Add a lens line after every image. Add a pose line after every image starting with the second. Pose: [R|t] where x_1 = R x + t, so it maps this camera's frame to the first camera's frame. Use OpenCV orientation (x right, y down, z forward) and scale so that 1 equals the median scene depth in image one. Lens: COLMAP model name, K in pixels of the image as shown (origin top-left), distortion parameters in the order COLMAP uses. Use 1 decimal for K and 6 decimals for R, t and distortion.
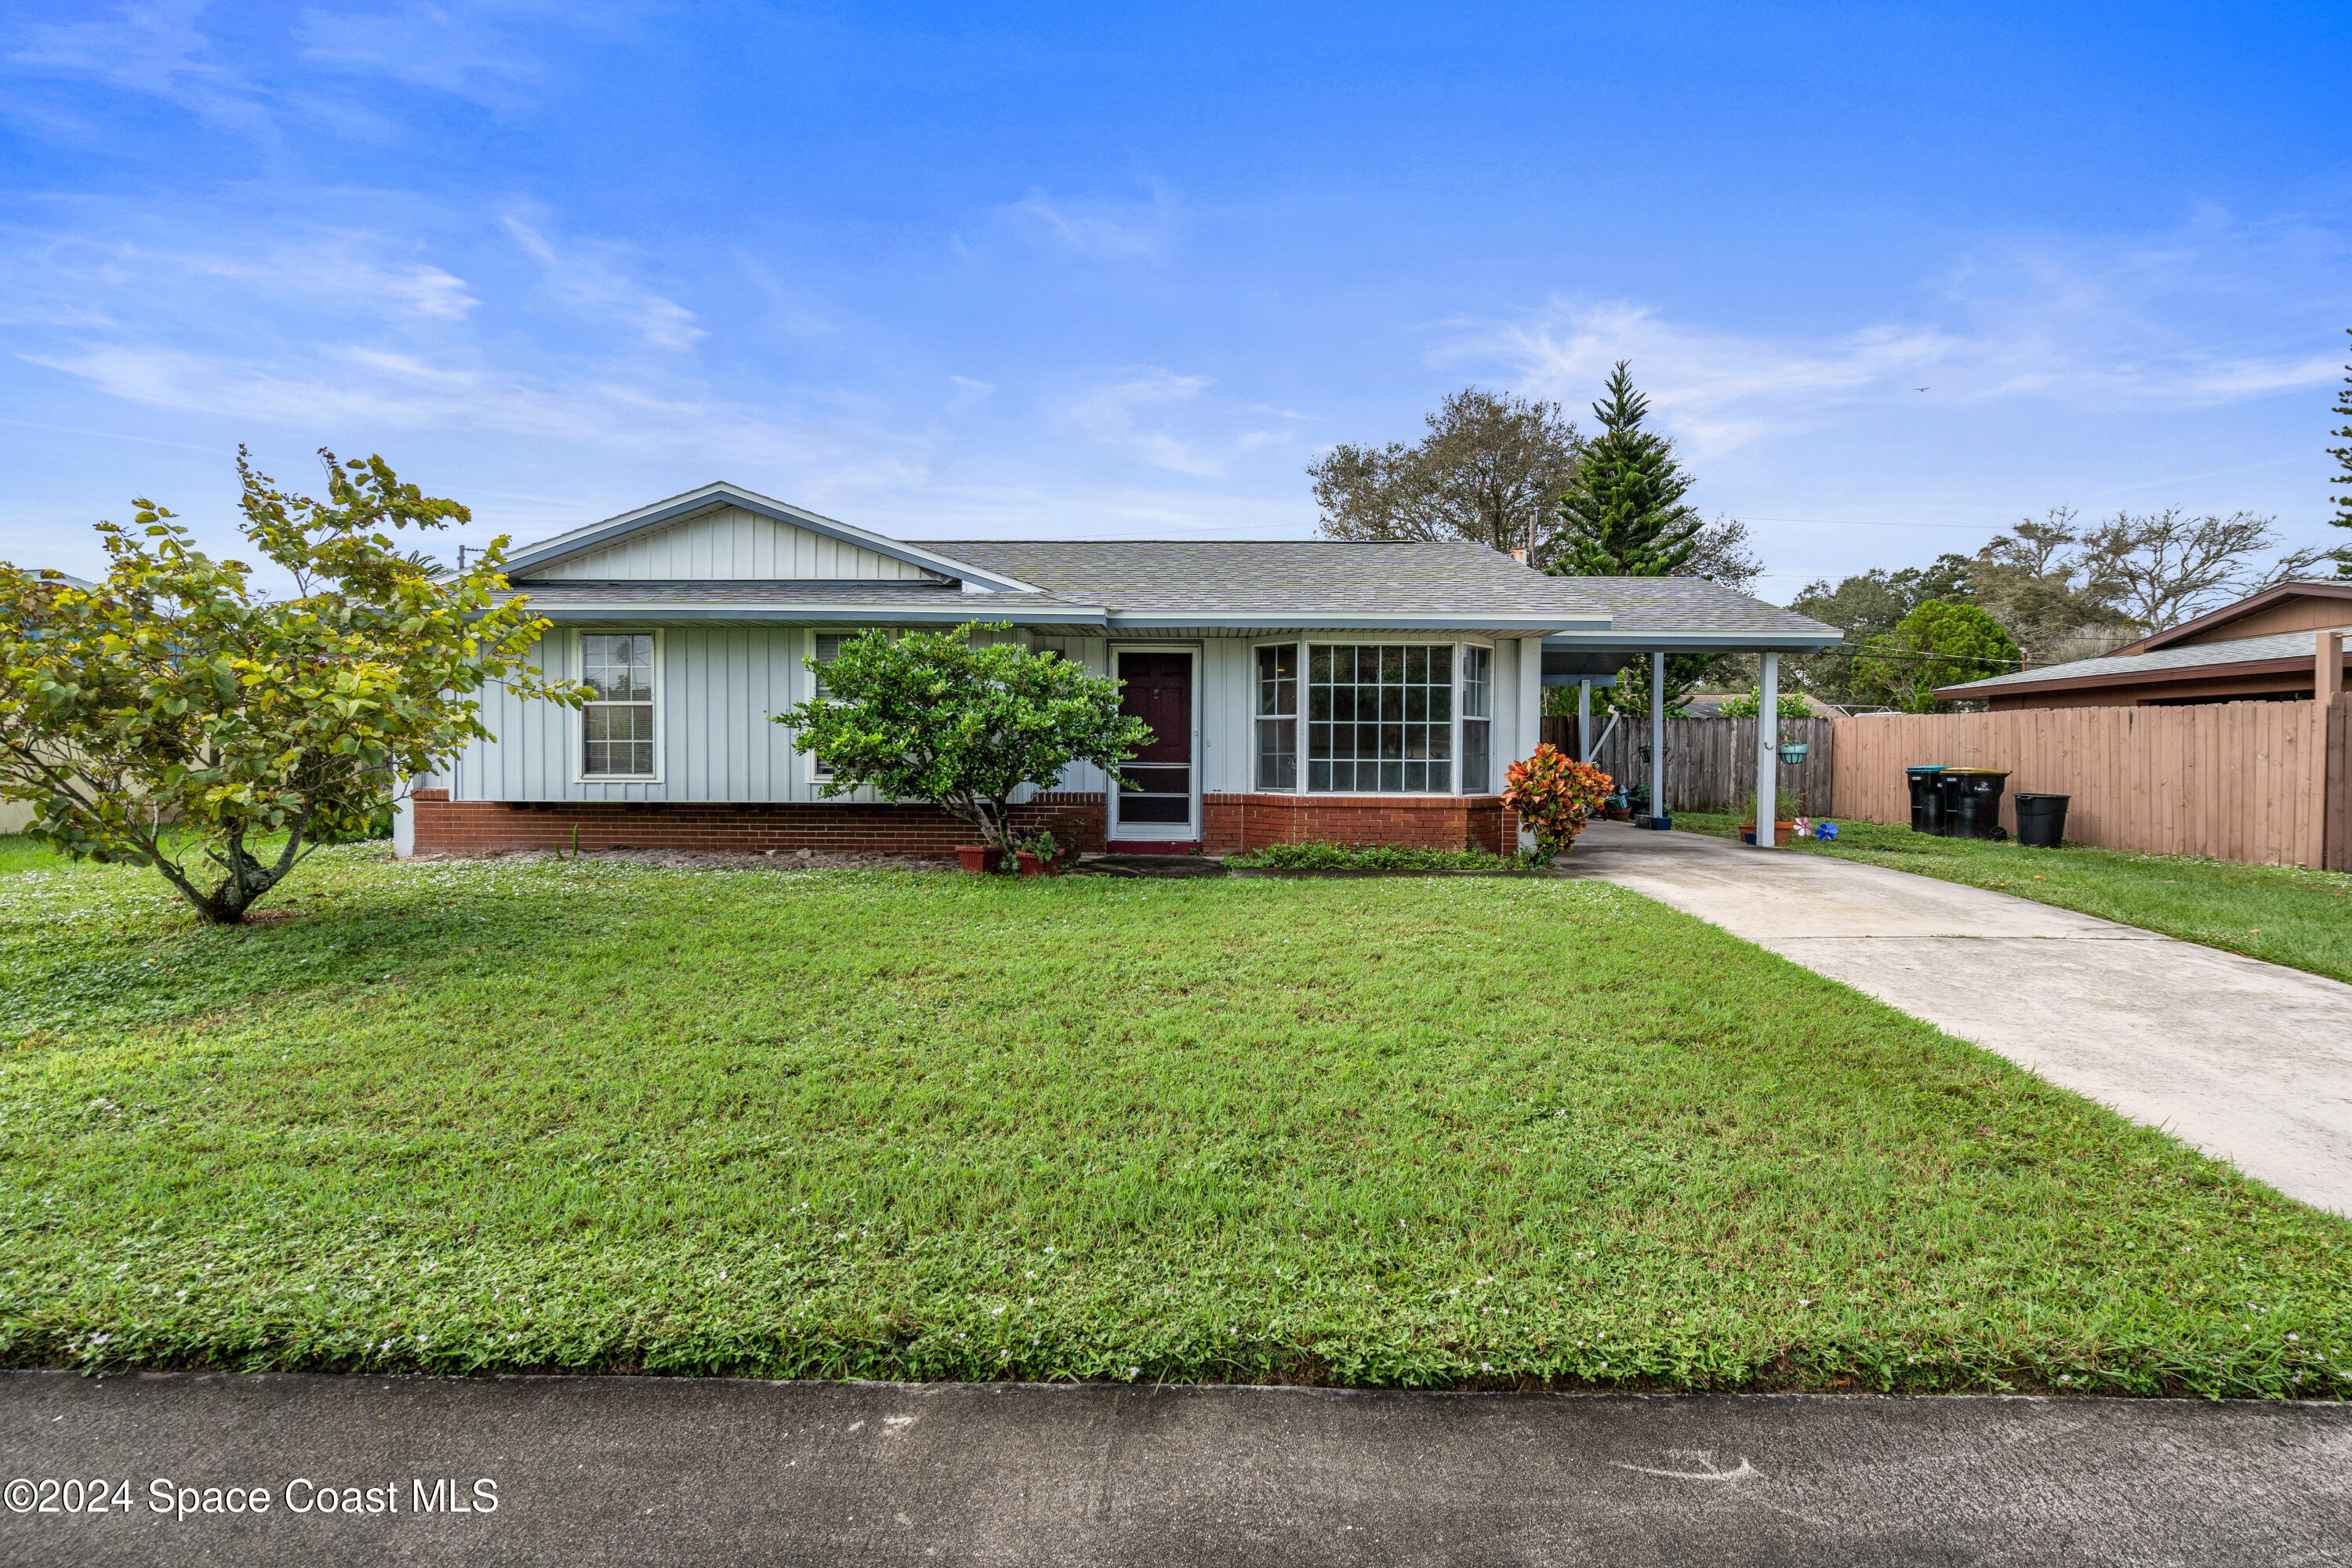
lens RADIAL K [[1067.2, 0, 1177.0], [0, 1067.2, 775.1], [0, 0, 1]] dist [-0.002707, 0.001766]
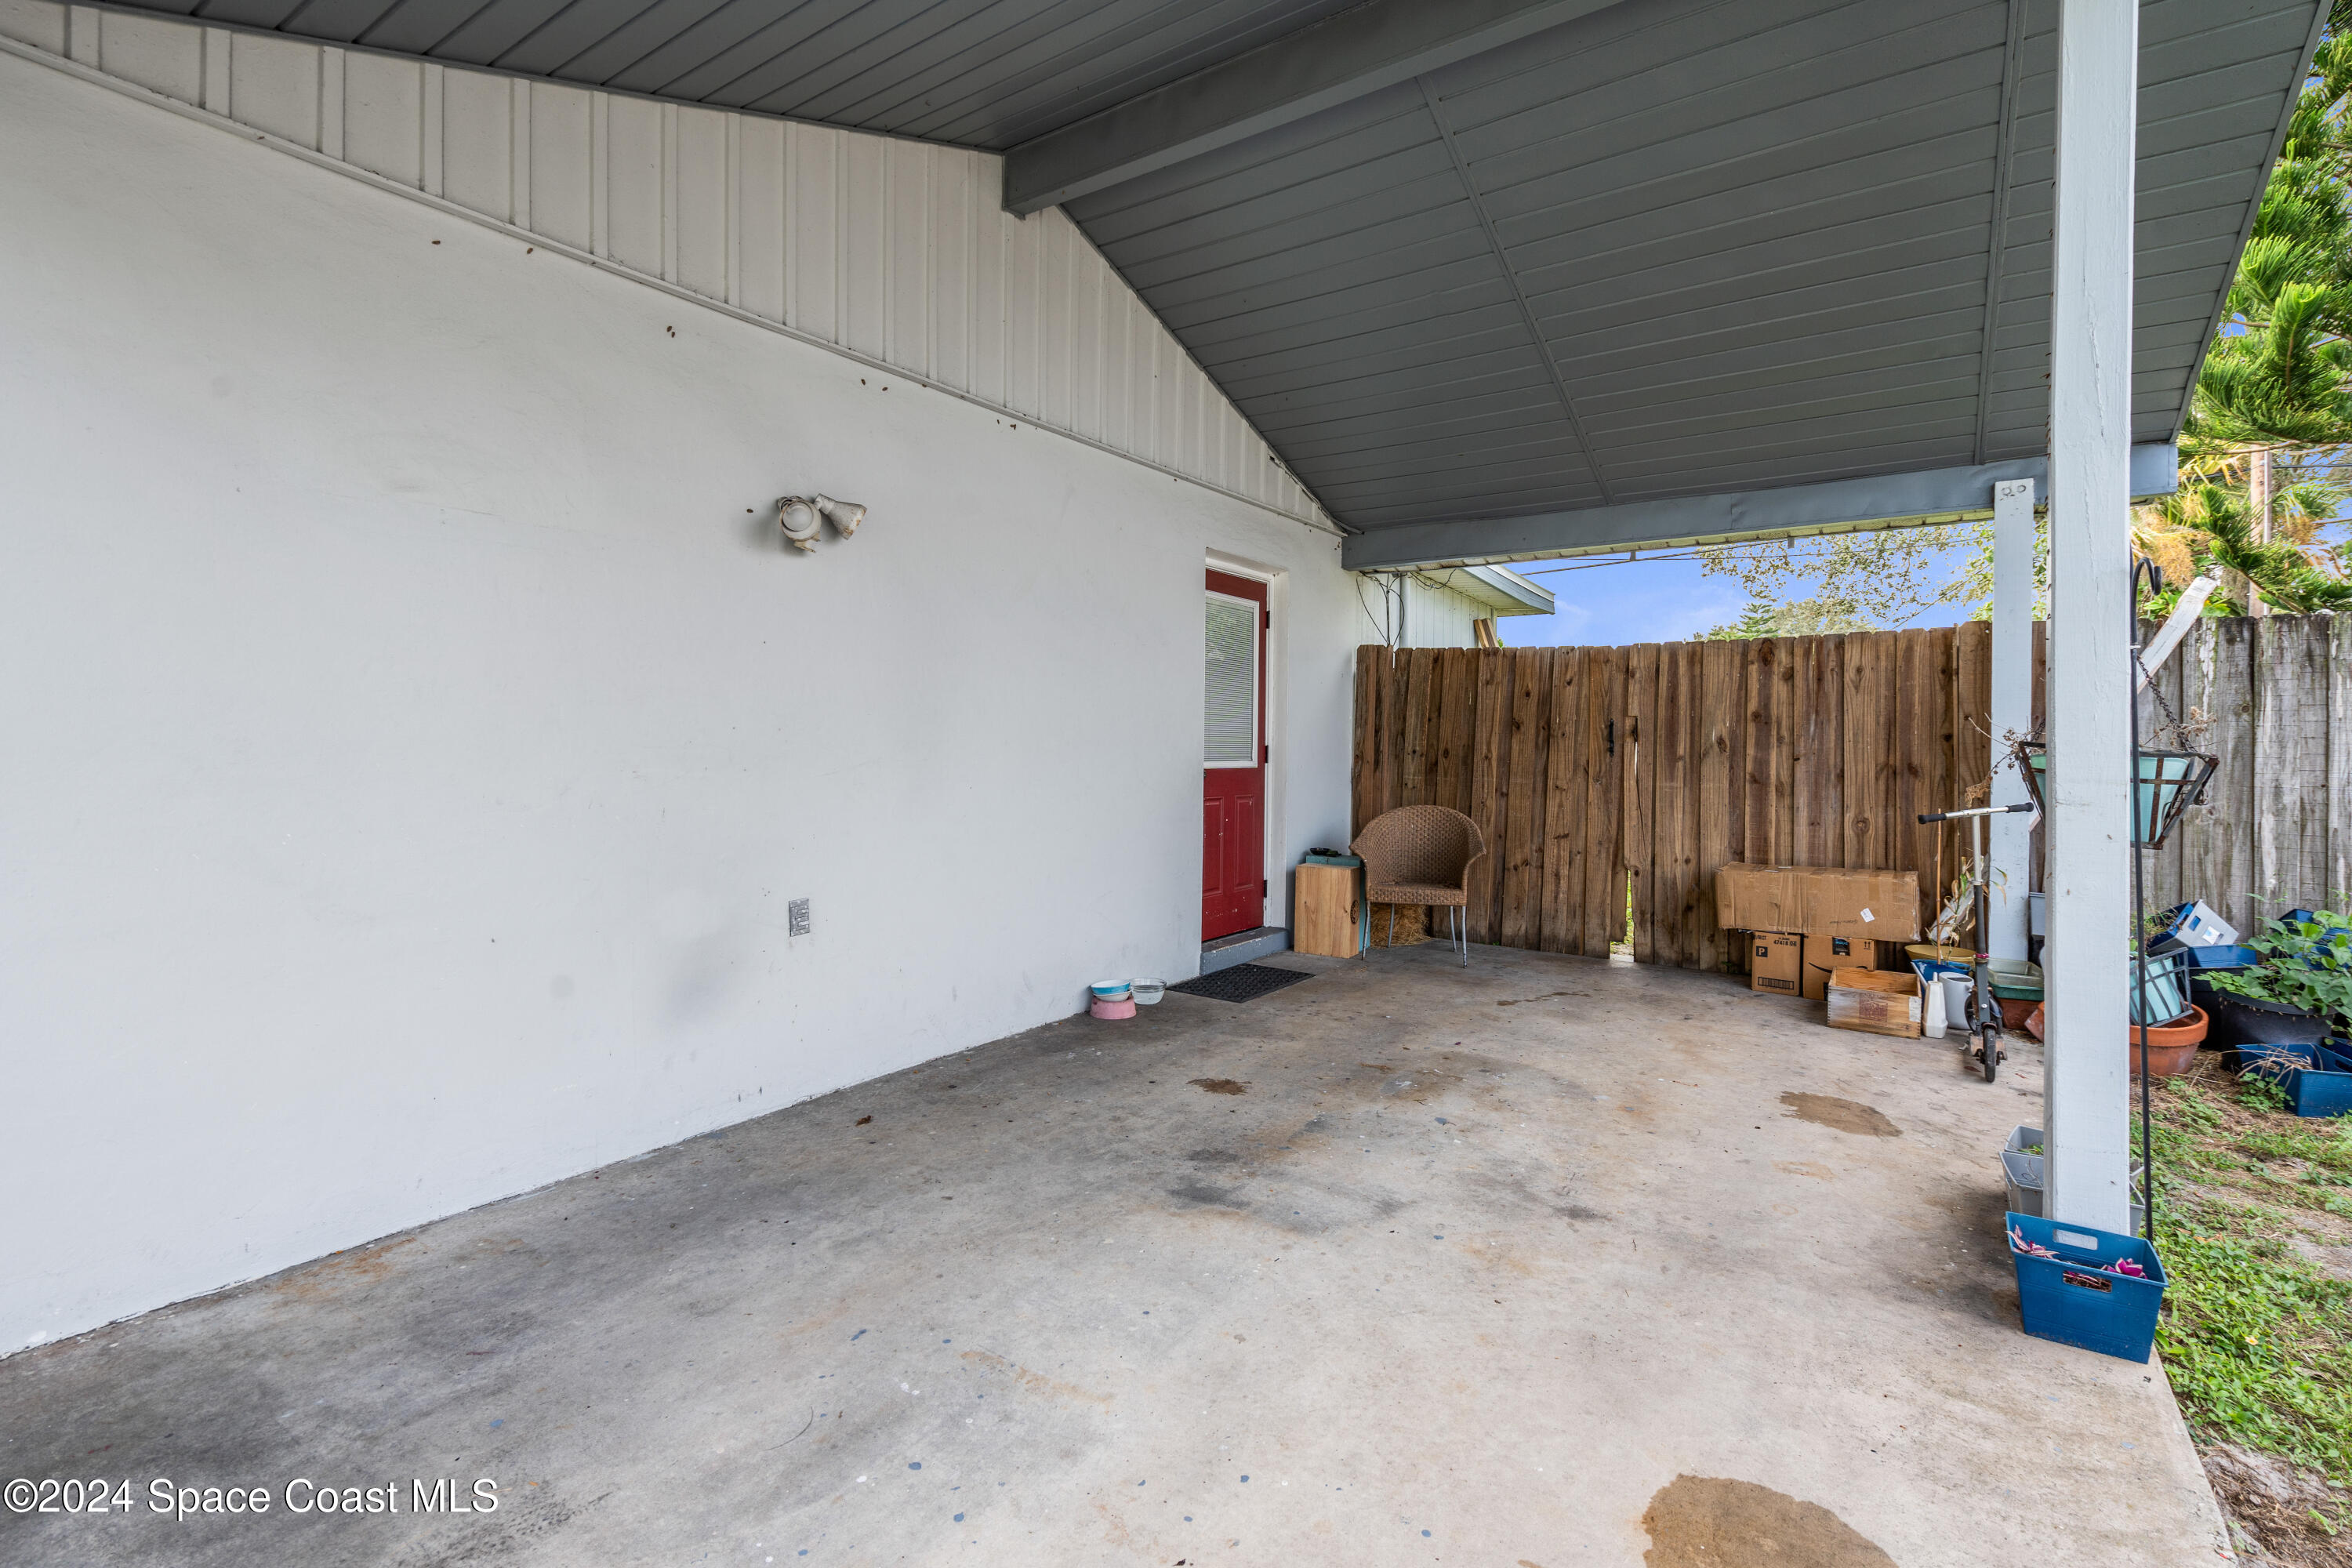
lens RADIAL K [[1067.2, 0, 1223.8], [0, 1067.2, 745.2], [0, 0, 1]] dist [-0.002707, 0.001766]
pose [[0.833894, 0.004792, -0.551903, 0.578569], [-0.014331, 0.999813, -0.012973, -0.031068], [0.551738, 0.018728, 0.833807, 1.077693]]
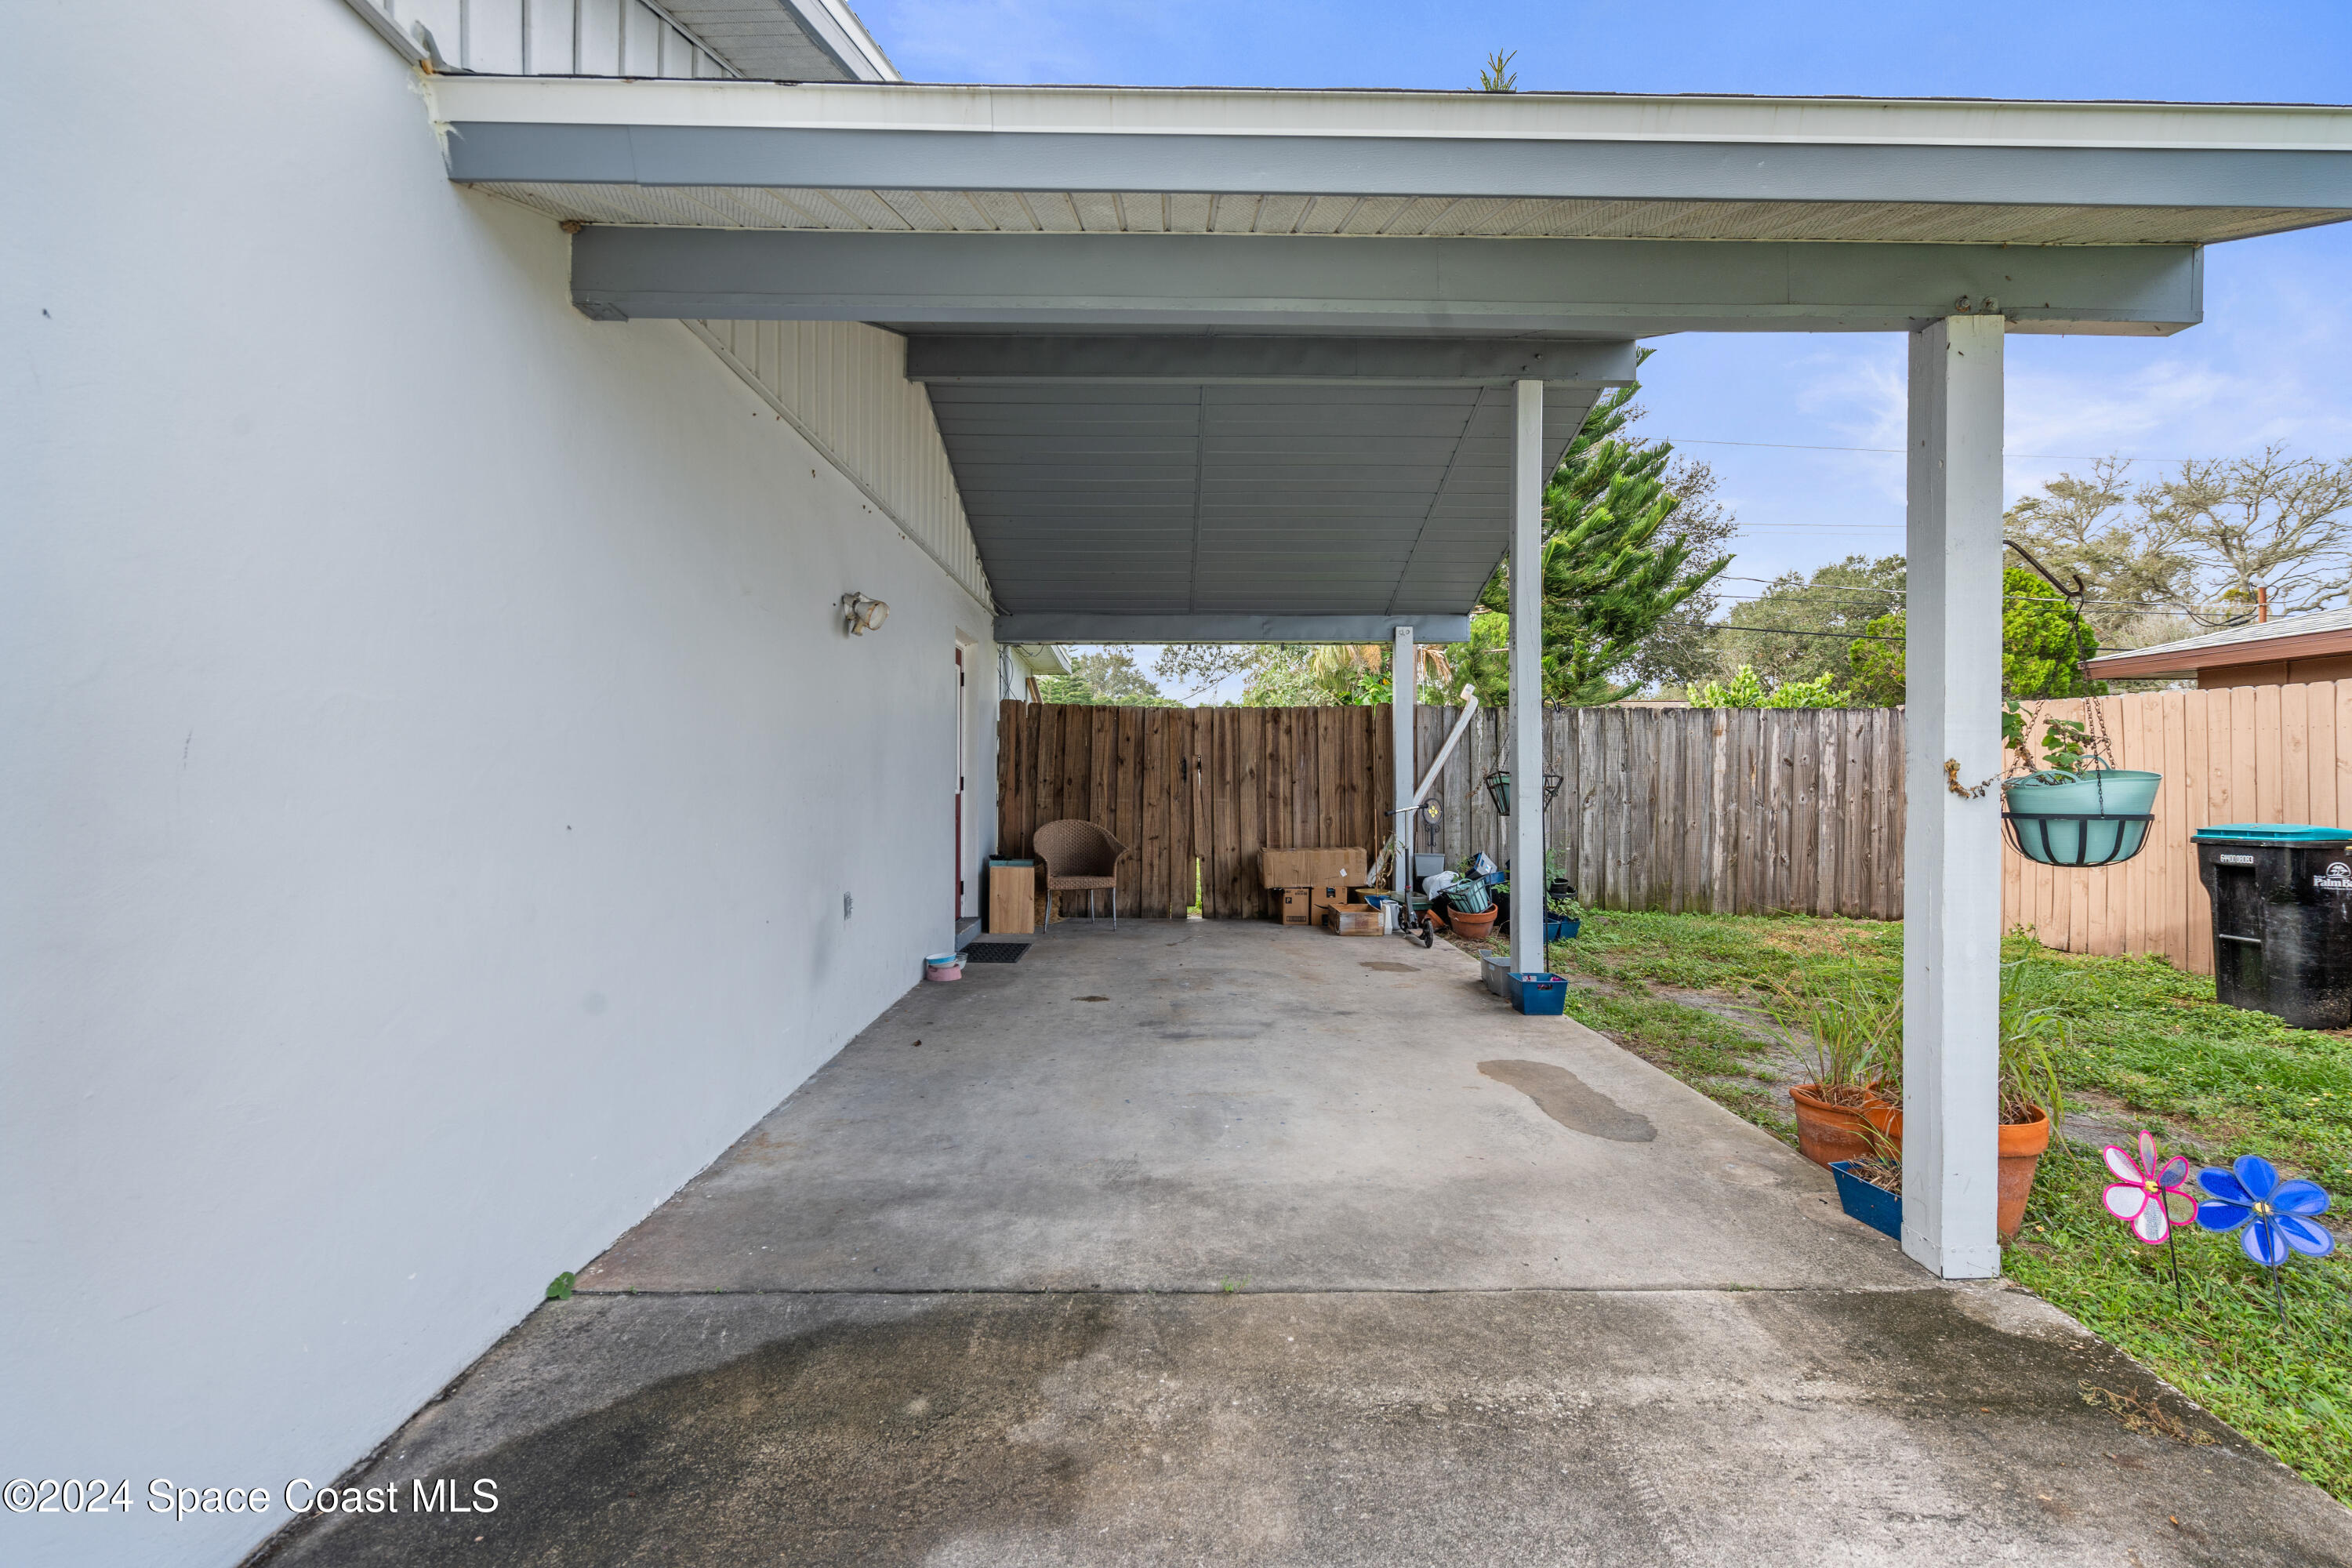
lens RADIAL K [[1067.2, 0, 1168.0], [0, 1067.2, 771.5], [0, 0, 1]] dist [-0.002707, 0.001766]
pose [[0.999670, -0.002376, 0.025572, 0.423243], [0.002886, 0.999797, -0.019939, -0.027561], [-0.025519, 0.020006, 0.999474, 0.852067]]
